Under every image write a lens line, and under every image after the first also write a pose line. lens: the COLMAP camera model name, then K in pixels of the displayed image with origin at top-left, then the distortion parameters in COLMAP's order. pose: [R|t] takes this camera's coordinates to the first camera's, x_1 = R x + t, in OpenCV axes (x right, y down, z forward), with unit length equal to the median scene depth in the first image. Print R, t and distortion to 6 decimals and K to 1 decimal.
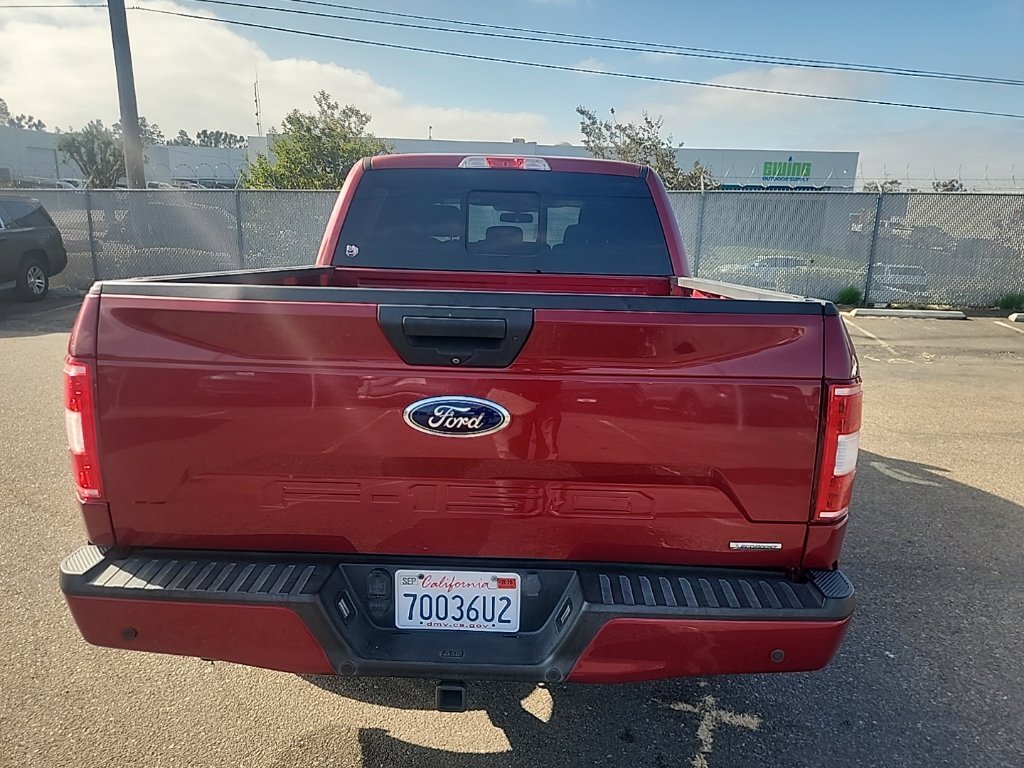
lens RADIAL K [[702.1, 0, 523.0], [0, 702.1, 383.6], [0, 0, 1]] dist [0.060476, -0.037241]
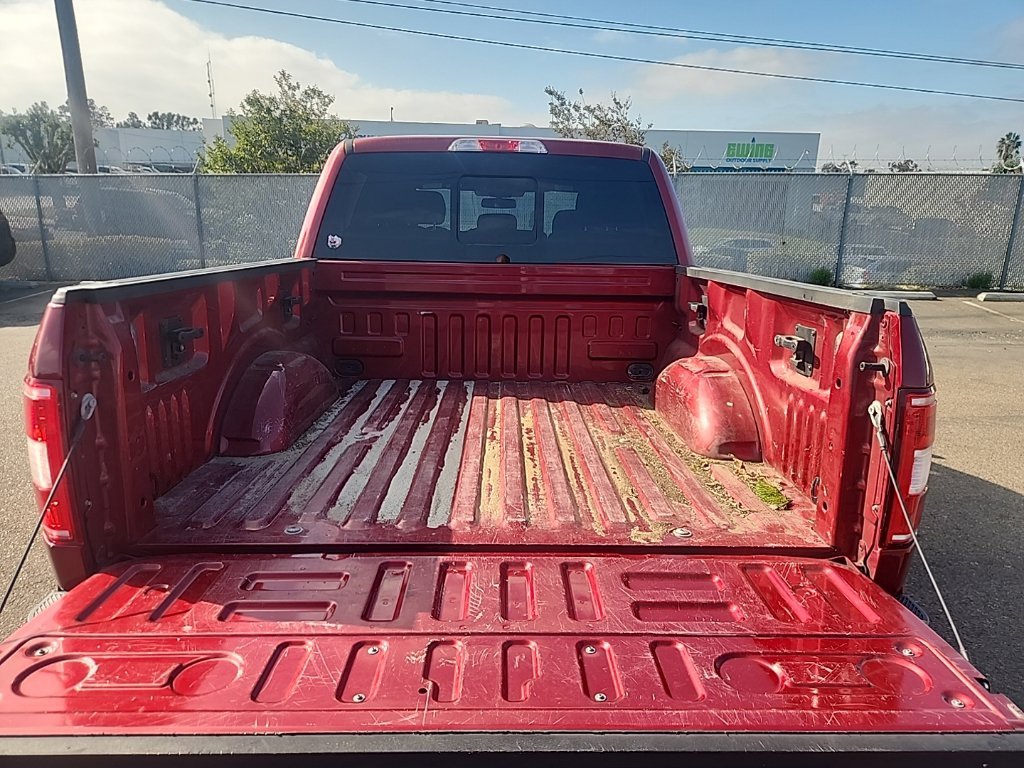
lens RADIAL K [[702.0, 0, 517.2], [0, 702.0, 381.3], [0, 0, 1]] dist [0.054987, -0.029360]
pose [[0.999034, -0.017917, 0.040127, -0.011215], [0.017103, 0.999643, 0.020517, -0.005085], [-0.040480, -0.019811, 0.998984, 0.015693]]
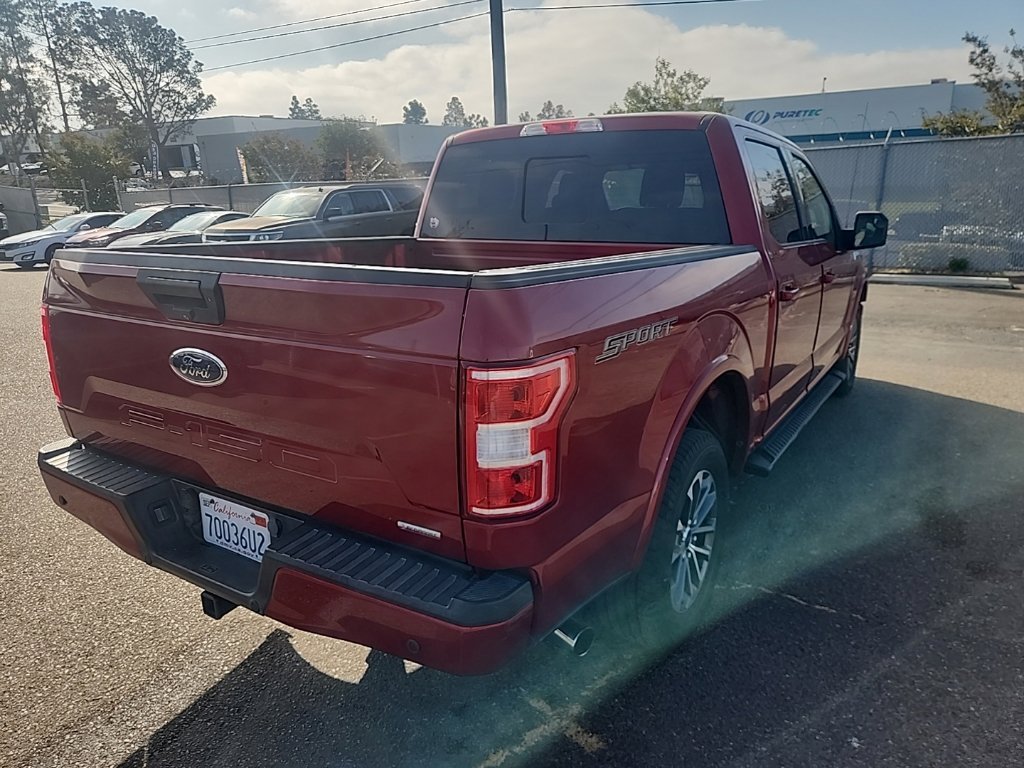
lens RADIAL K [[707.7, 0, 512.0], [0, 707.7, 384.0], [0, 0, 1]] dist [0.044586, -0.035791]
pose [[0.851878, 0.096099, -0.514848, 0.116772], [-0.075547, 0.995289, 0.060773, -0.004262], [0.518262, -0.012876, 0.855125, 0.032499]]
